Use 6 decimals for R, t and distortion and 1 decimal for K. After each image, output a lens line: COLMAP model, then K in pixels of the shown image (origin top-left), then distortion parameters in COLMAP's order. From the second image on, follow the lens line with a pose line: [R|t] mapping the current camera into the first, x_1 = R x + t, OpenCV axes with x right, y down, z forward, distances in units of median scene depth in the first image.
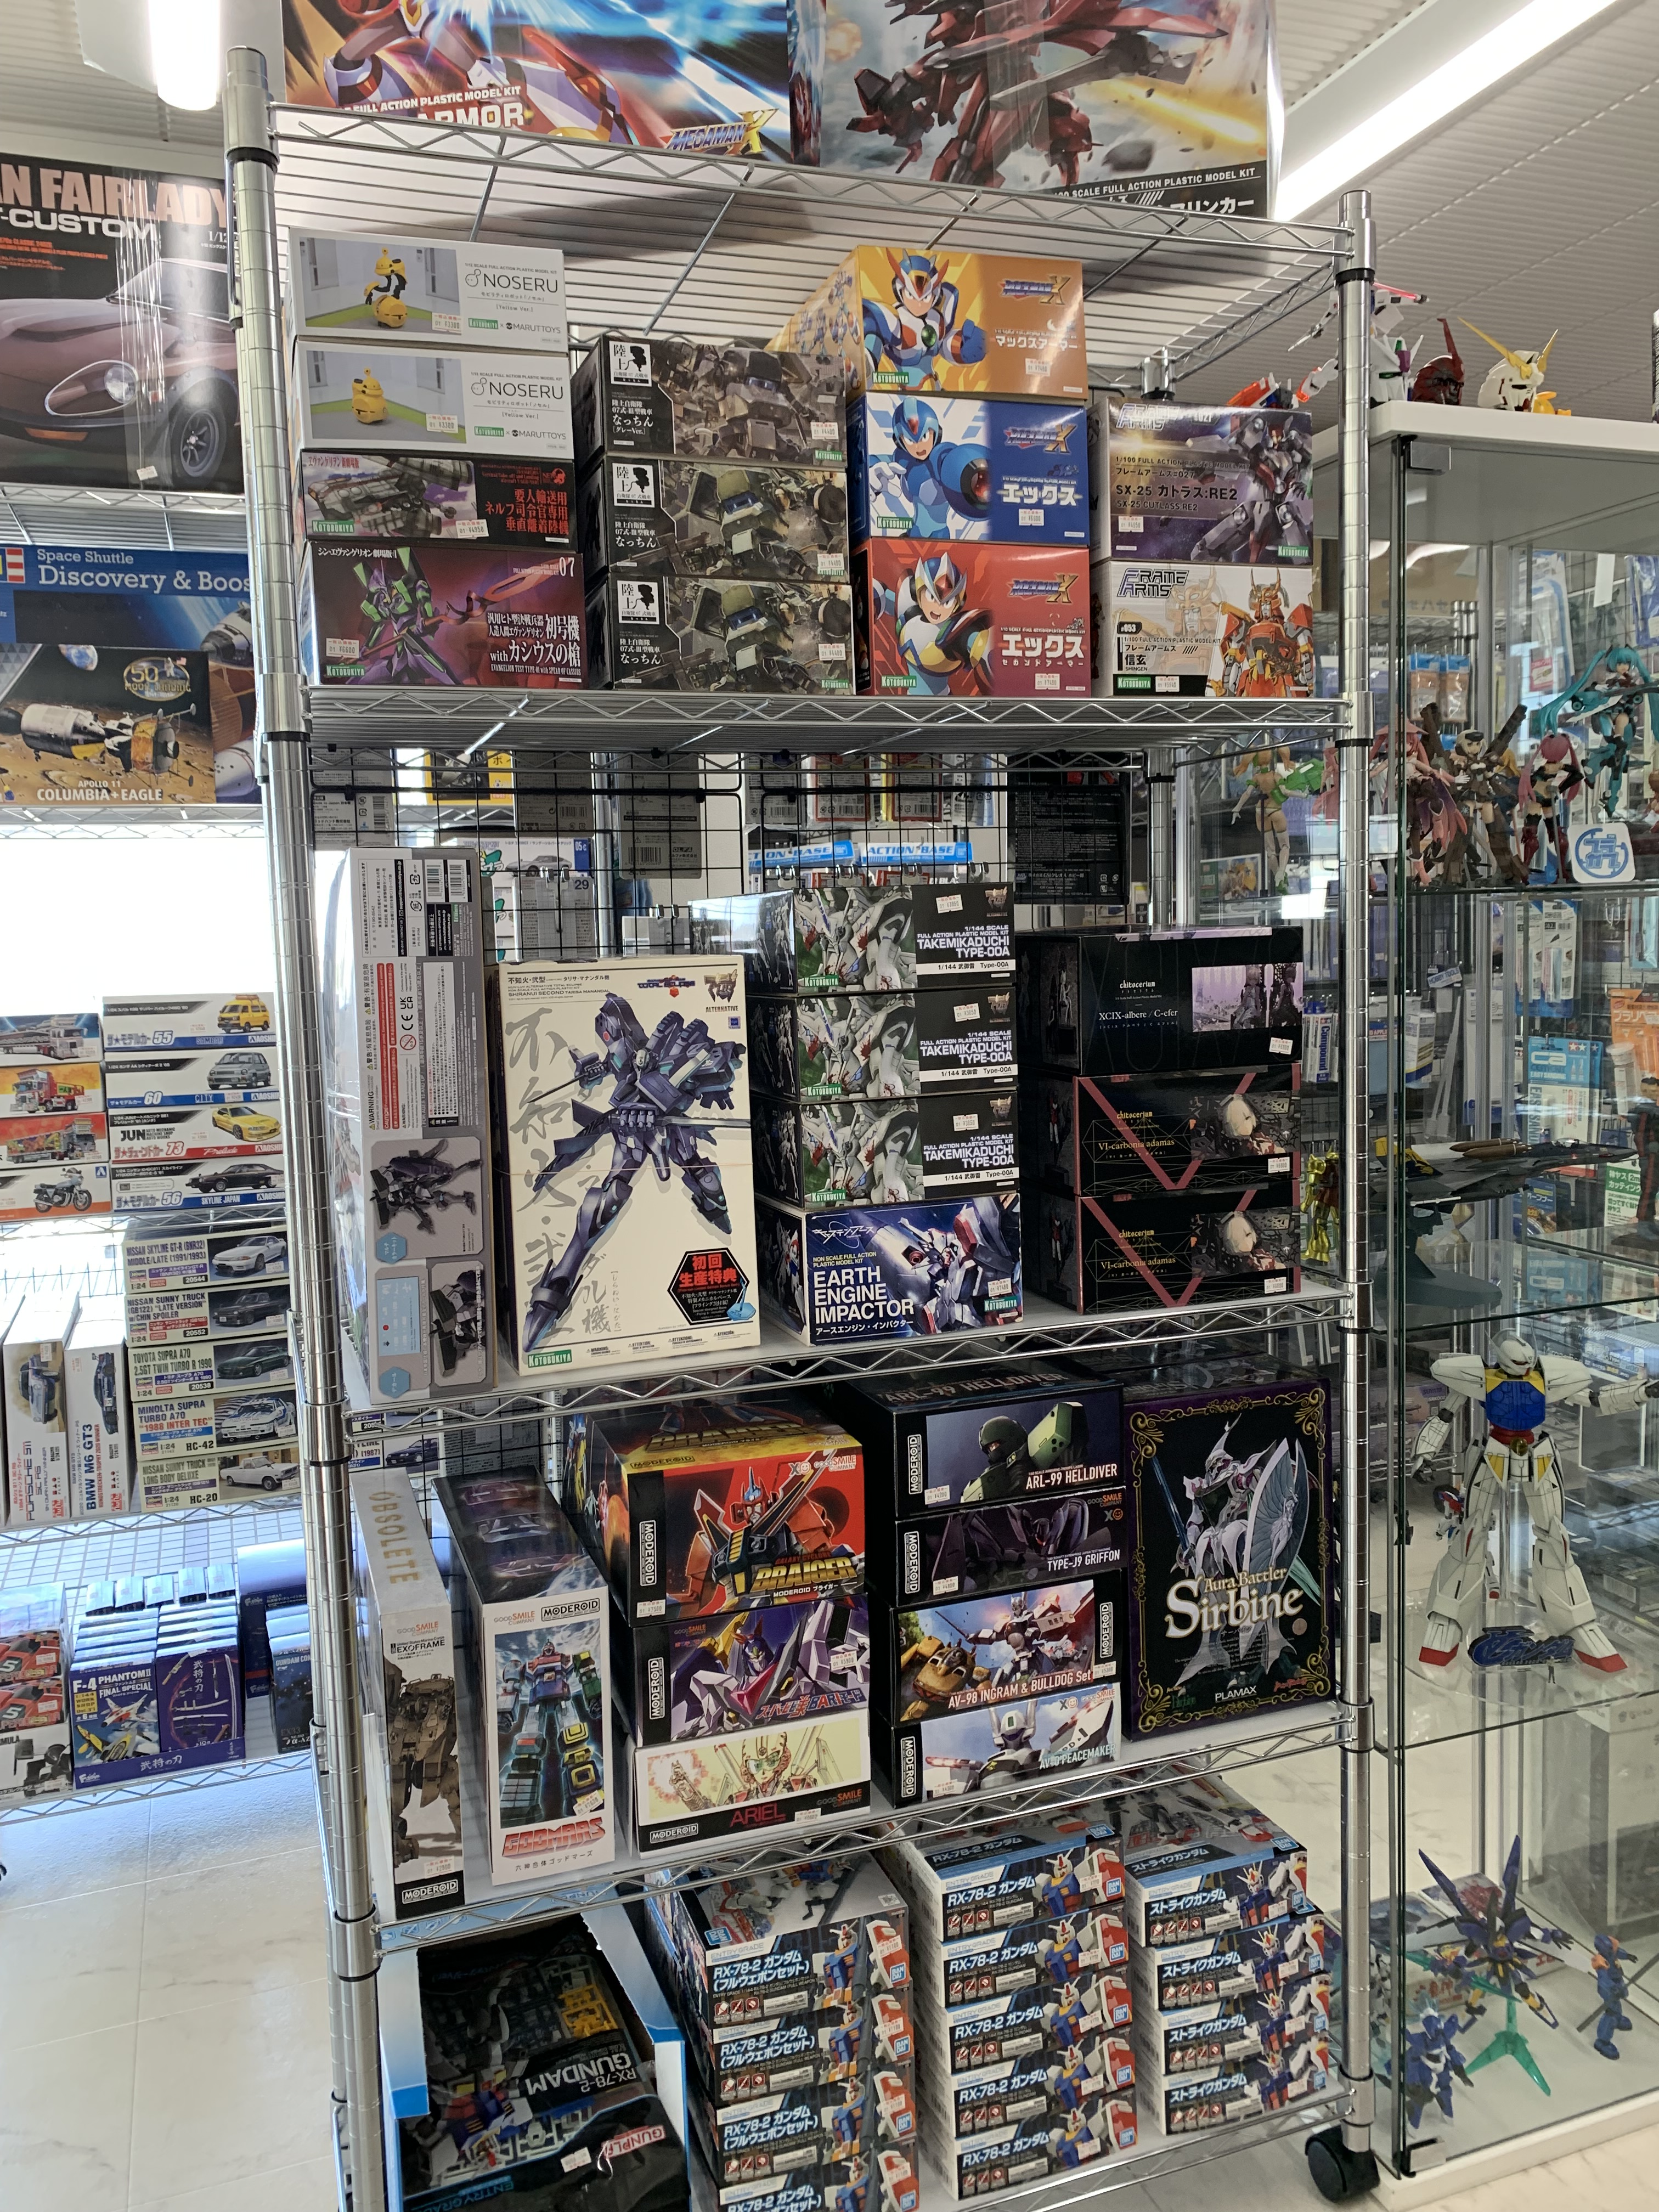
lens RADIAL K [[1733.2, 0, 830.6], [0, 1733.2, 1093.9], [0, 0, 1]] dist [0.037149, -0.028894]
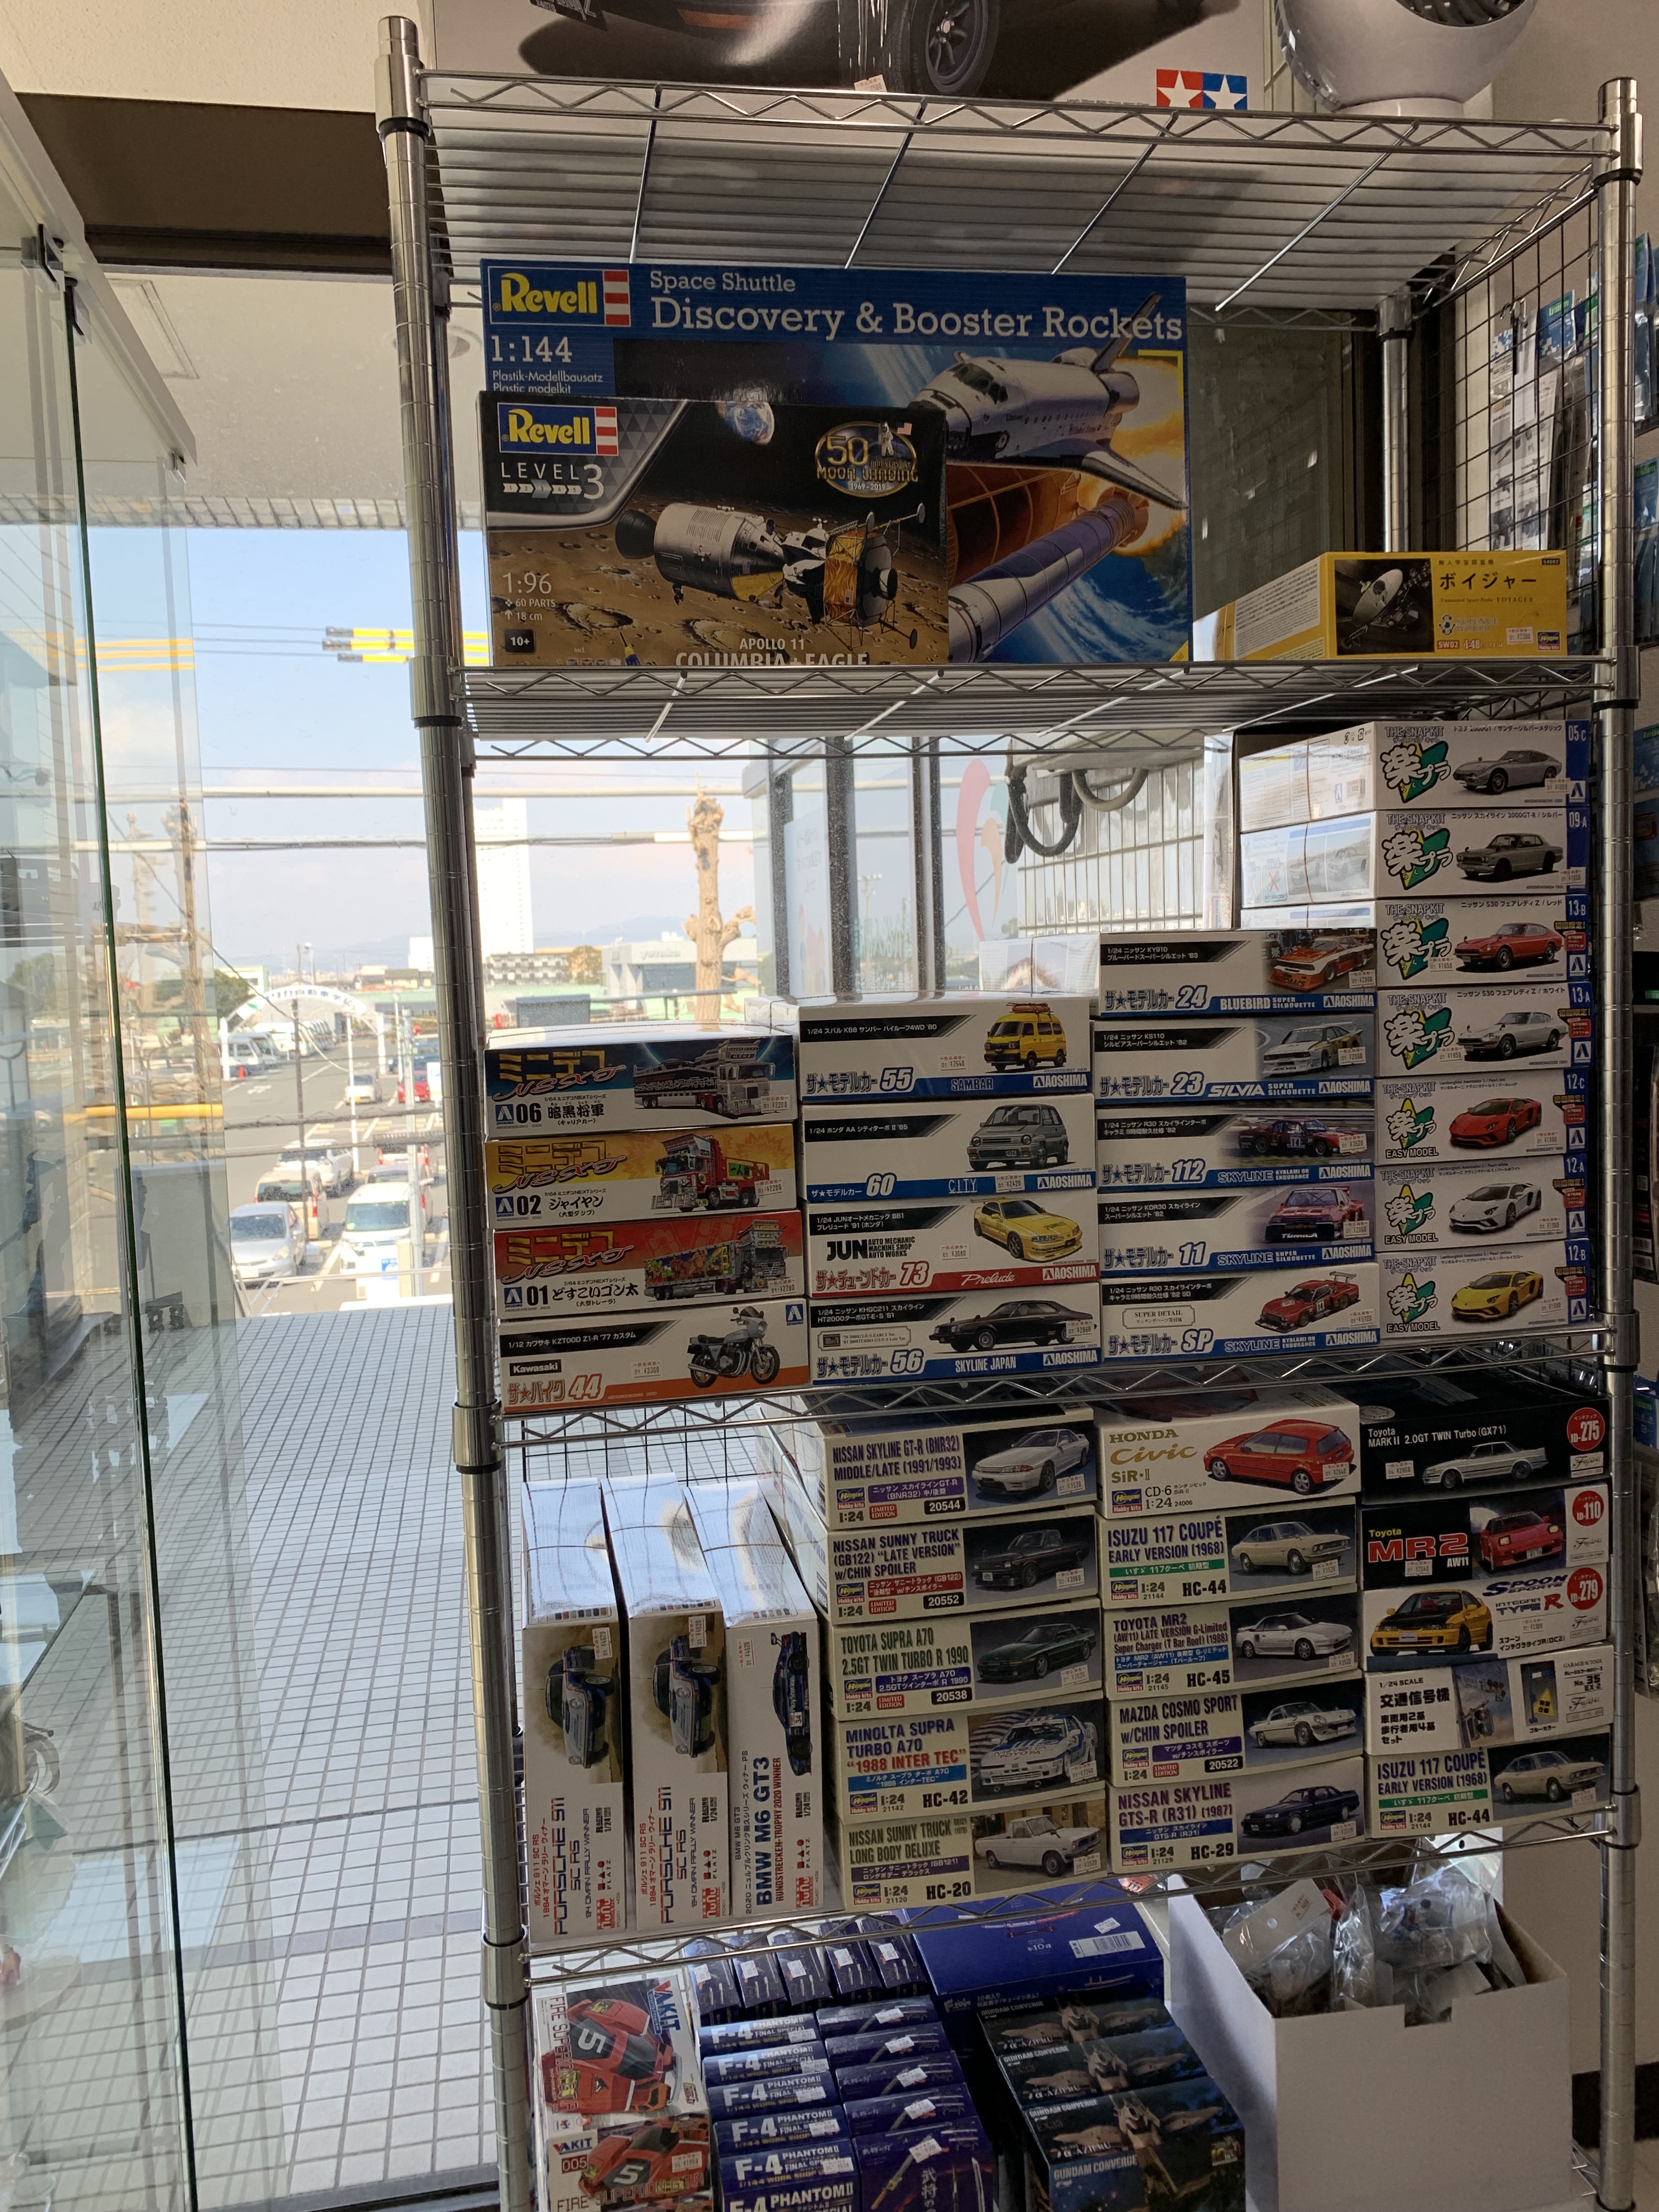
lens RADIAL K [[1733.2, 0, 830.1], [0, 1733.2, 1101.4], [0, 0, 1]] dist [0.037149, -0.028894]
pose [[0.990009, 0.003213, -0.140969, -0.321048], [-0.004689, 0.999938, -0.010146, -0.018712], [0.140927, 0.010705, 0.989962, 0.433846]]
